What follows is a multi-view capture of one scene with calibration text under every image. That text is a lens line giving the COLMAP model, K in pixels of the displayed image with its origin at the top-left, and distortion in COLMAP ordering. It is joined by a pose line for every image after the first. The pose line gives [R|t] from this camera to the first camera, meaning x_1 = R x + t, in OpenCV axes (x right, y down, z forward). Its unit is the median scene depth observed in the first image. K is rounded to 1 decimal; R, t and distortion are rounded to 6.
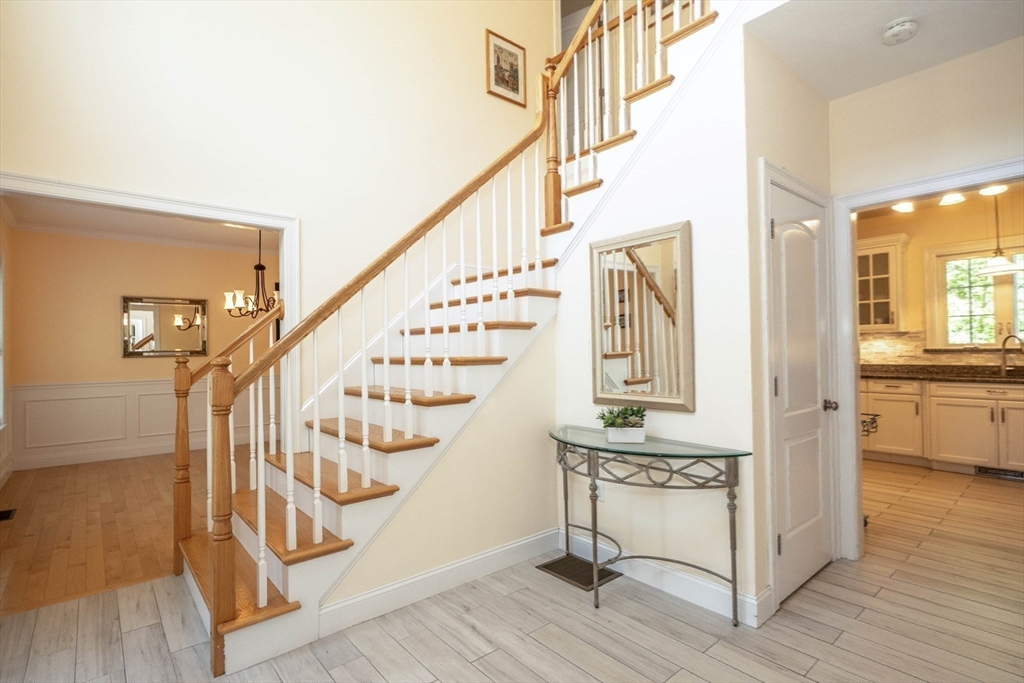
lens RADIAL K [[487.5, 0, 513.0], [0, 487.5, 346.5], [0, 0, 1]] dist [-0.004063, -0.000161]
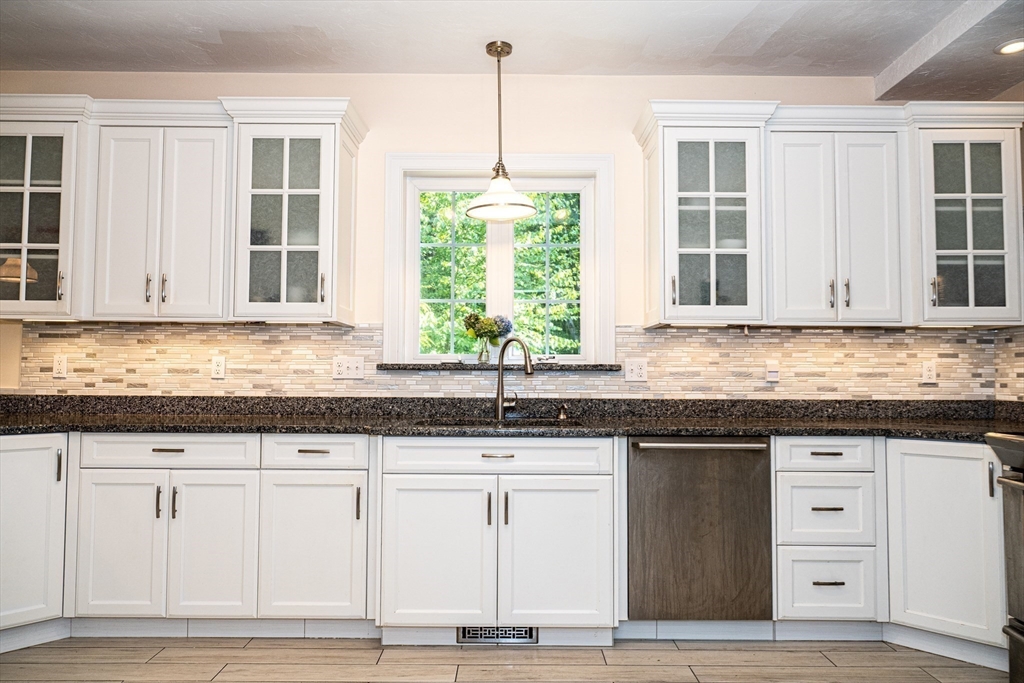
lens RADIAL K [[691.8, 0, 512.0], [0, 691.8, 341.5], [0, 0, 1]] dist [-0.003283, 0.001531]
pose [[0.646234, 0.055256, 0.761136, 0.429921], [-0.021411, 0.998295, -0.054294, 0.017673], [-0.762839, 0.018789, 0.646315, 0.482478]]
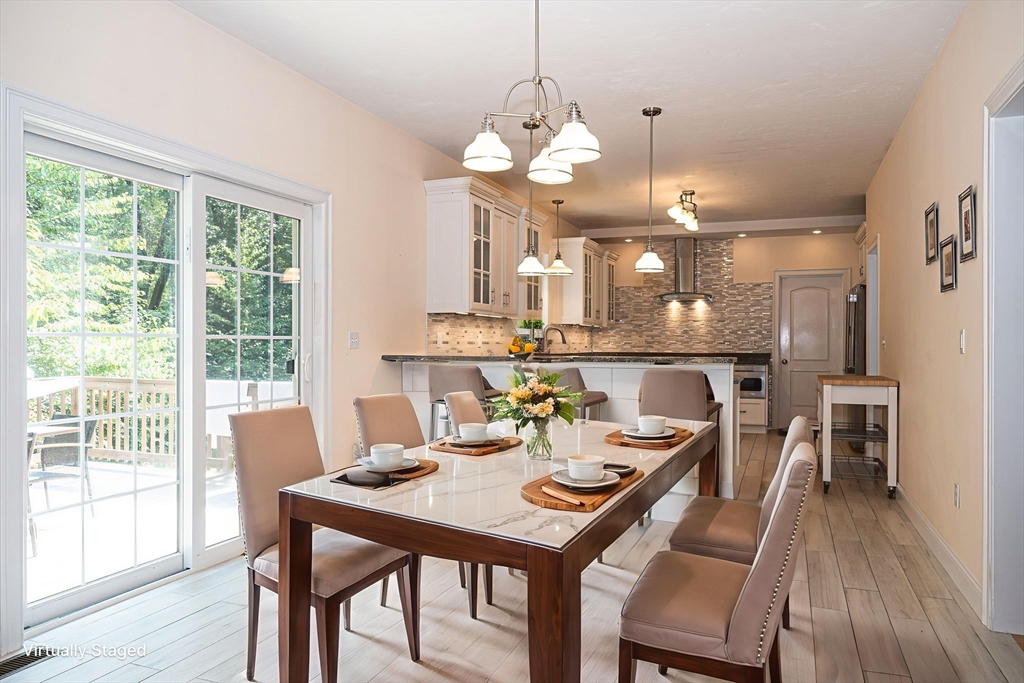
lens RADIAL K [[691.8, 0, 512.0], [0, 691.8, 341.5], [0, 0, 1]] dist [-0.003283, 0.001531]
pose [[-0.467255, 0.014784, 0.883999, -0.365587], [-0.003894, 0.999816, -0.018779, 0.037004], [-0.884114, -0.012217, -0.467112, 1.681844]]
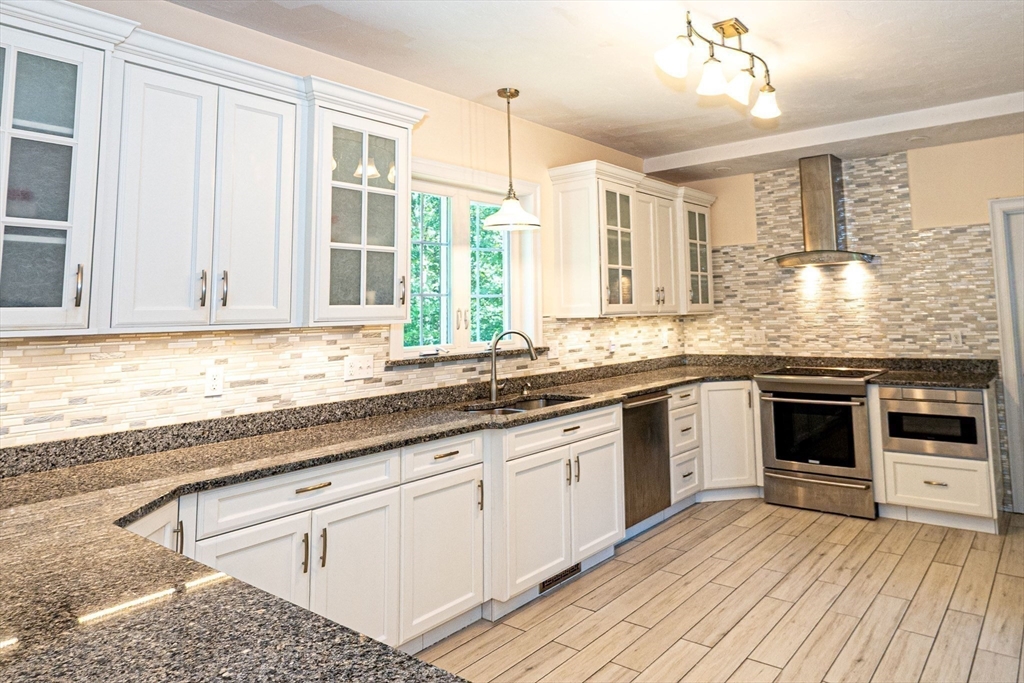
lens RADIAL K [[658.5, 0, 613.4], [0, 658.5, 241.6], [0, 0, 1]] dist [0.007730, 0.004075]
pose [[-0.256345, 0.123931, 0.958608, 0.167509], [0.019862, 0.992212, -0.122964, -0.027228], [-0.966381, -0.012481, -0.256810, 0.979991]]
